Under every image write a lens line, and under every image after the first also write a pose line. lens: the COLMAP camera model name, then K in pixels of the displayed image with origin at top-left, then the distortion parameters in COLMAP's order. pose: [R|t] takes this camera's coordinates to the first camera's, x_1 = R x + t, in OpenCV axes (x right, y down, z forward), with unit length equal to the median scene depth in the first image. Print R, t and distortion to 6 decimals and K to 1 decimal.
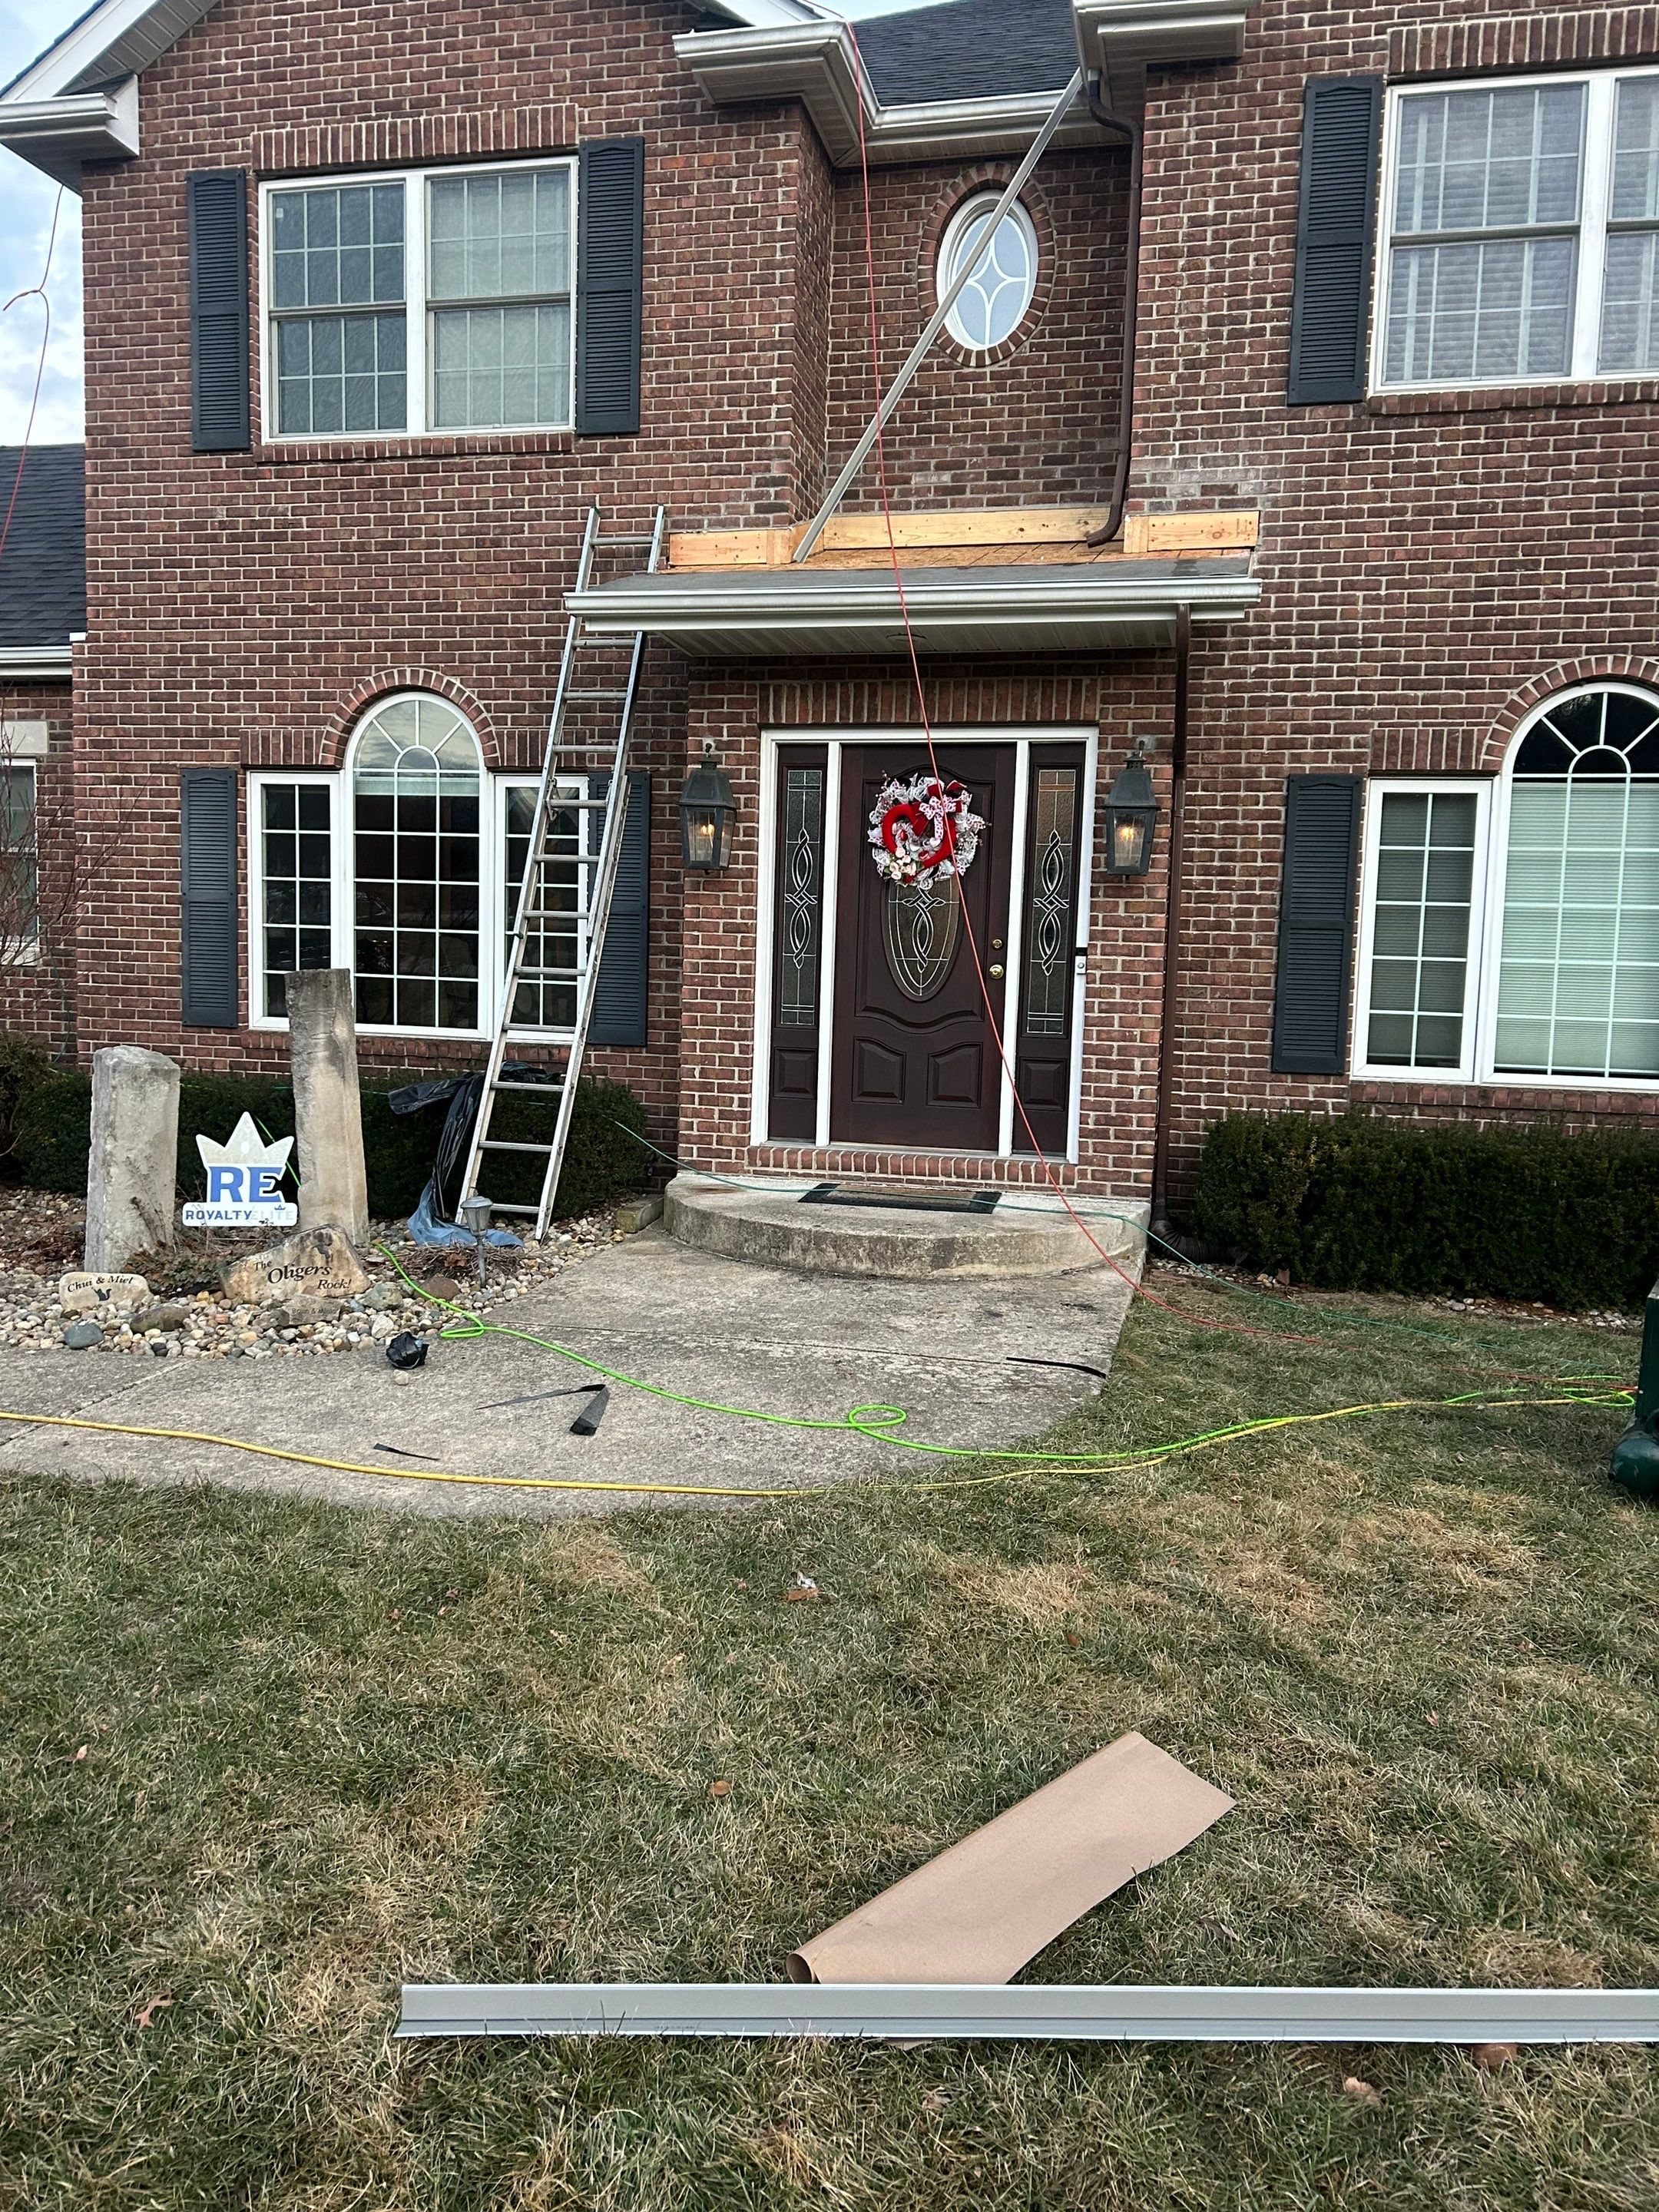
lens RADIAL K [[1575.3, 0, 829.5], [0, 1575.3, 1106.0], [0, 0, 1]] dist [0.051565, -0.004505]
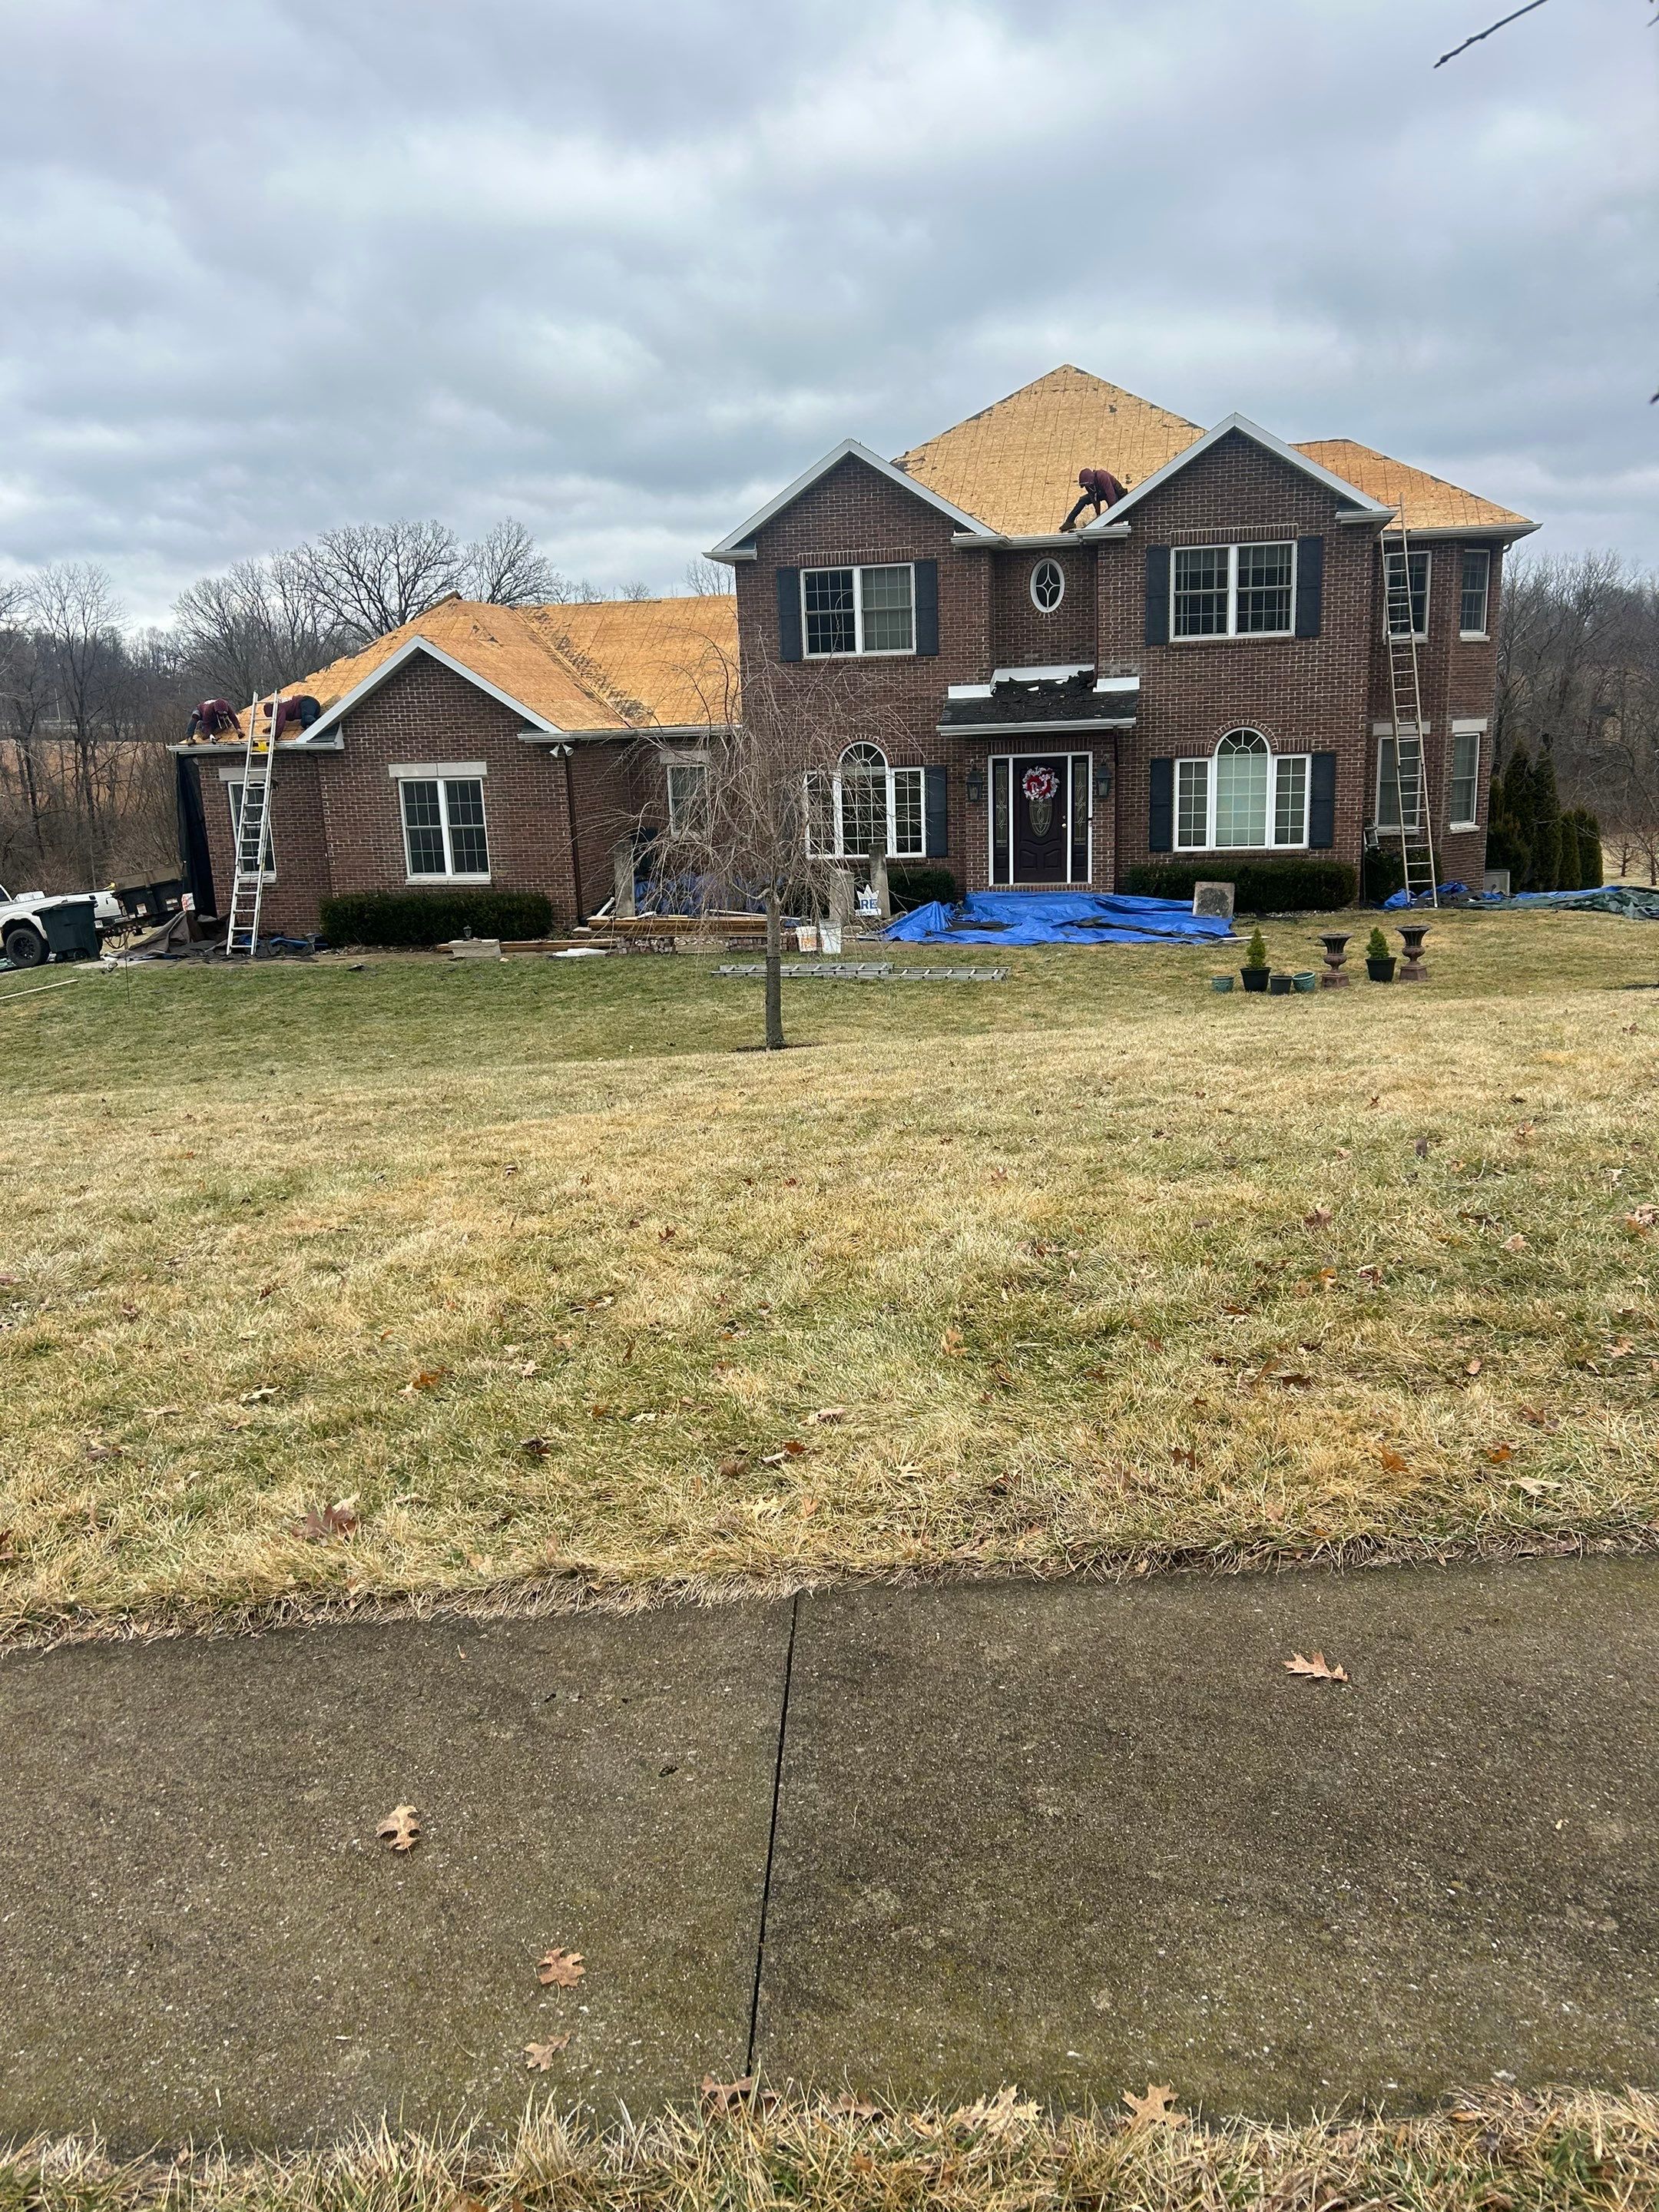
lens RADIAL K [[1575.3, 0, 829.5], [0, 1575.3, 1106.0], [0, 0, 1]] dist [0.051565, -0.004505]
pose [[0.997627, -0.068825, -0.001806, -0.413196], [0.068255, 0.985238, 0.156995, -0.060890], [-0.009026, -0.156746, 0.987598, -2.320398]]
